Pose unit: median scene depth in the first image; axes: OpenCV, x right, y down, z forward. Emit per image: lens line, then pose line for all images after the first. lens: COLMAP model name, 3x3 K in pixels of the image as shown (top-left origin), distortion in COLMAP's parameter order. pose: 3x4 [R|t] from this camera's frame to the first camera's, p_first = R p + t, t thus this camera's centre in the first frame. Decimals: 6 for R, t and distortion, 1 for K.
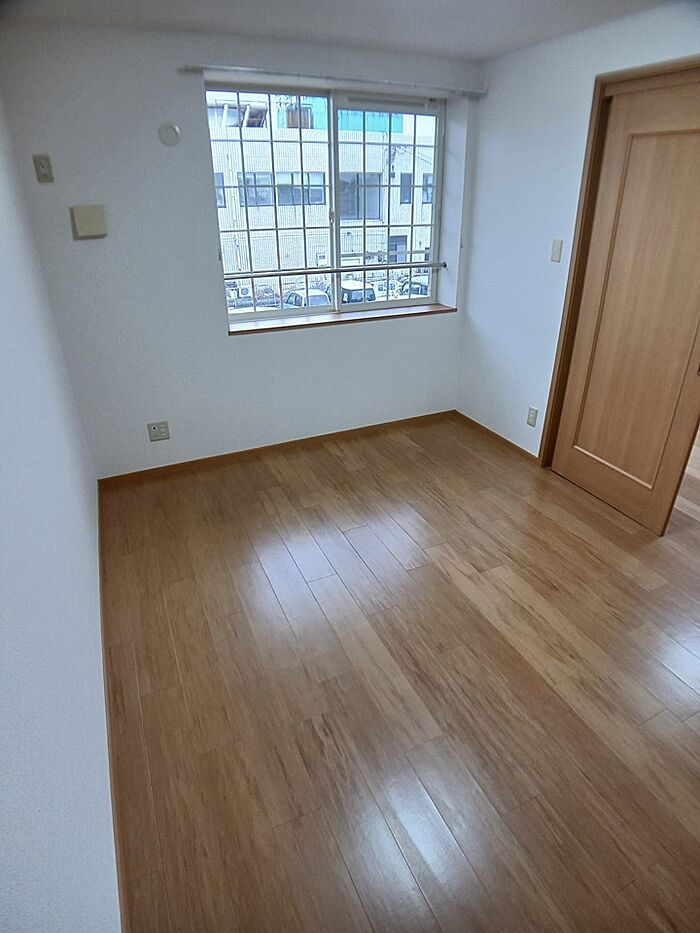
lens RADIAL K [[510.9, 0, 348.5], [0, 510.9, 464.3], [0, 0, 1]] dist [-0.086714, 0.000692]
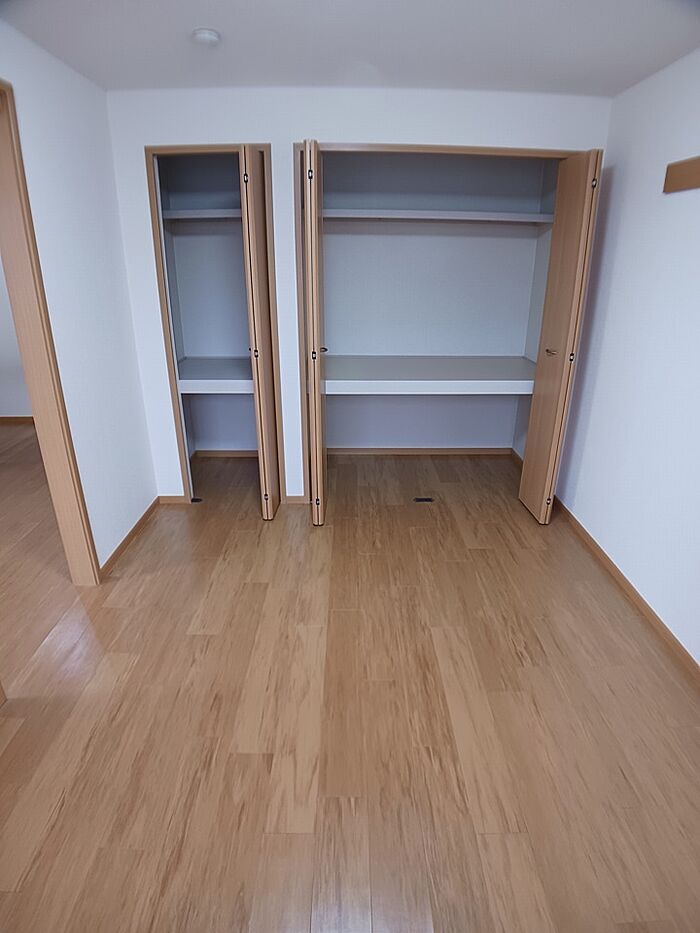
lens RADIAL K [[510.9, 0, 350.3], [0, 510.9, 468.2], [0, 0, 1]] dist [-0.086714, 0.000692]
pose [[-0.914690, -0.142273, 0.378285, -0.051638], [0.196579, 0.661196, 0.724001, -0.641367], [-0.353126, 0.736599, -0.576821, 1.302317]]
